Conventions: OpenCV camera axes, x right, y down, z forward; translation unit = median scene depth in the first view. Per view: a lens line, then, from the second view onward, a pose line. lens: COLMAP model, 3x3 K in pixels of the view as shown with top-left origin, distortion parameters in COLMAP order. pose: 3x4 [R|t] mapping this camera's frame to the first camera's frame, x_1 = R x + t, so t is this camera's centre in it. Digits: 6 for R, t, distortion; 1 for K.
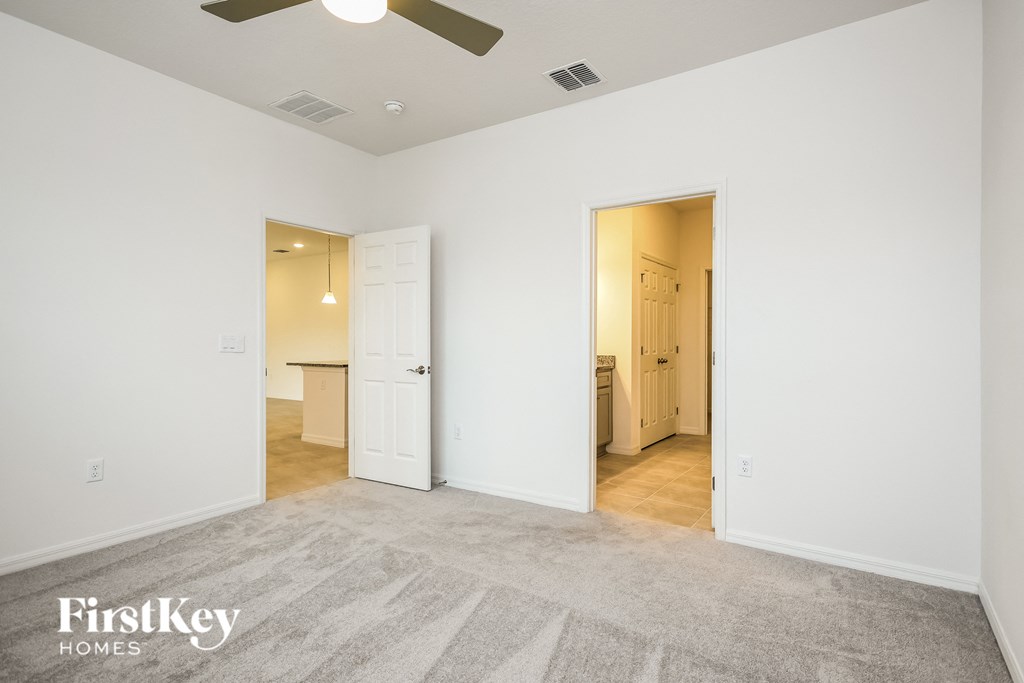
lens RADIAL K [[524.8, 0, 512.5], [0, 524.8, 331.0], [0, 0, 1]] dist [0.003697, 0.000257]
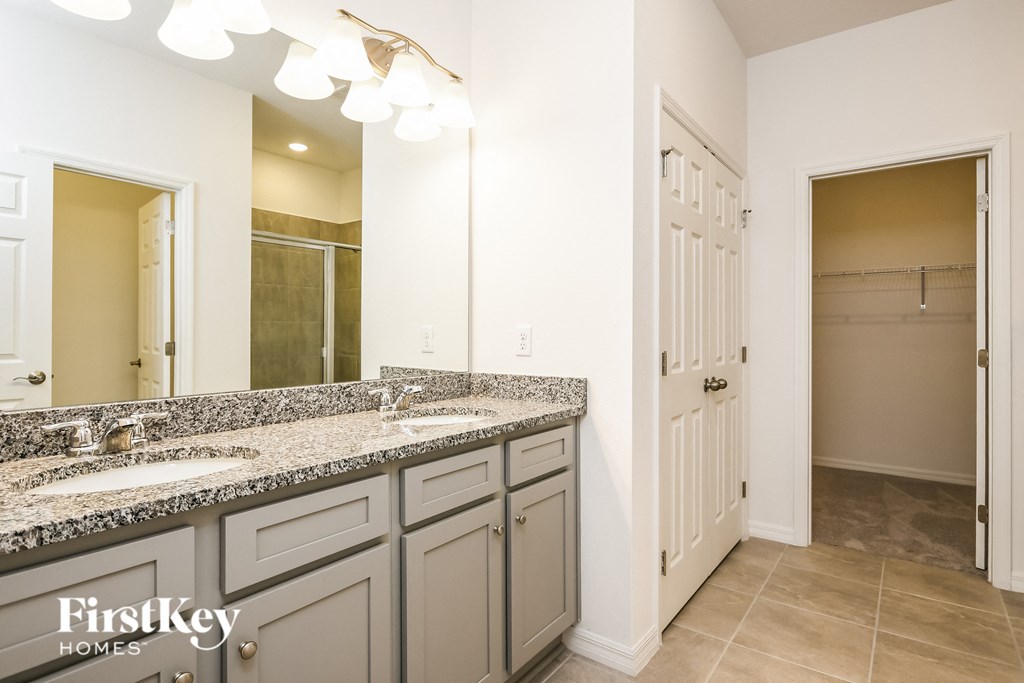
lens RADIAL K [[524.8, 0, 512.5], [0, 524.8, 331.0], [0, 0, 1]] dist [0.003697, 0.000257]
pose [[0.999123, -0.003789, -0.041688, 0.158257], [0.004307, 0.999914, 0.012348, 0.009966], [0.041638, -0.012517, 0.999054, 0.637784]]
